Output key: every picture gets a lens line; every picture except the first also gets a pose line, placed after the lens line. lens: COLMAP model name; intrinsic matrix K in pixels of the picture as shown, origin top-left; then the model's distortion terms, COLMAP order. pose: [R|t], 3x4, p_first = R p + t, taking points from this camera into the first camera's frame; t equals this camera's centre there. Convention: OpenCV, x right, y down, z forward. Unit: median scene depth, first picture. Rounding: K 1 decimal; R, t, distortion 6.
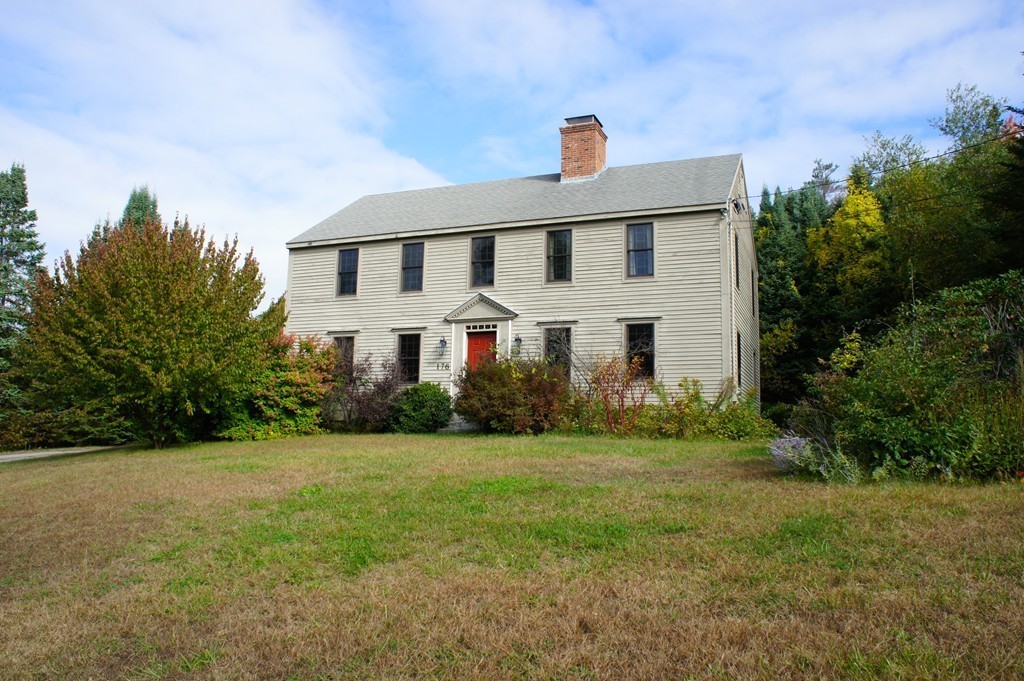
lens RADIAL K [[835.5, 0, 510.4], [0, 835.5, 337.0], [0, 0, 1]] dist [-0.133696, 0.069780]
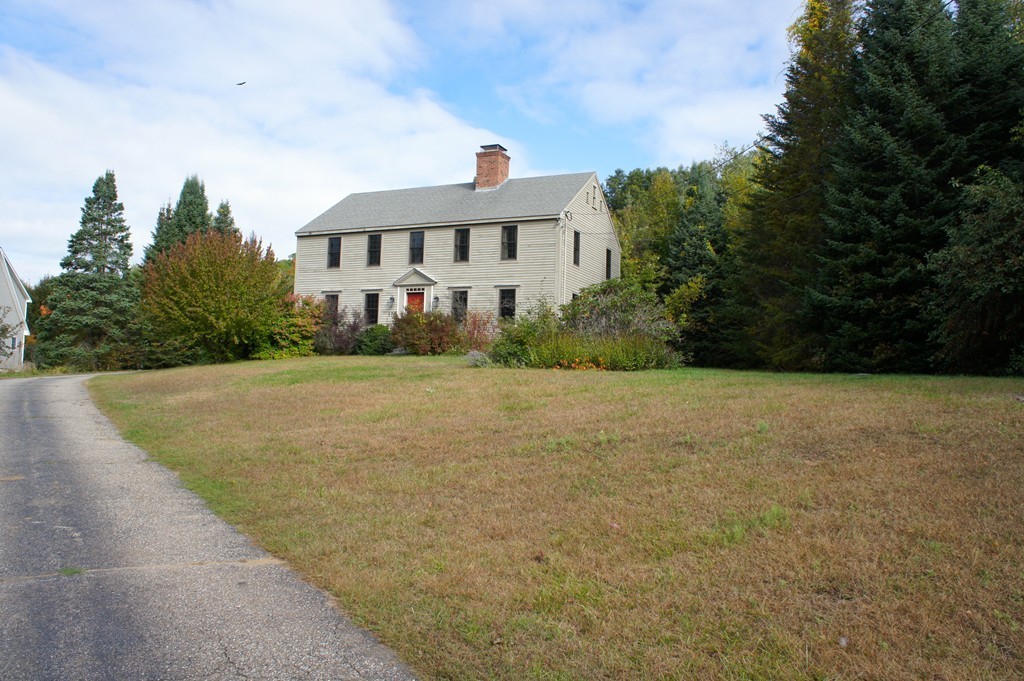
lens RADIAL K [[835.5, 0, 511.5], [0, 835.5, 344.5], [0, 0, 1]] dist [-0.133696, 0.069780]
pose [[0.999198, 0.005414, -0.039679, 0.213808], [-0.002042, 0.996418, 0.084540, -0.042918], [0.039995, -0.084392, 0.995630, -0.585063]]
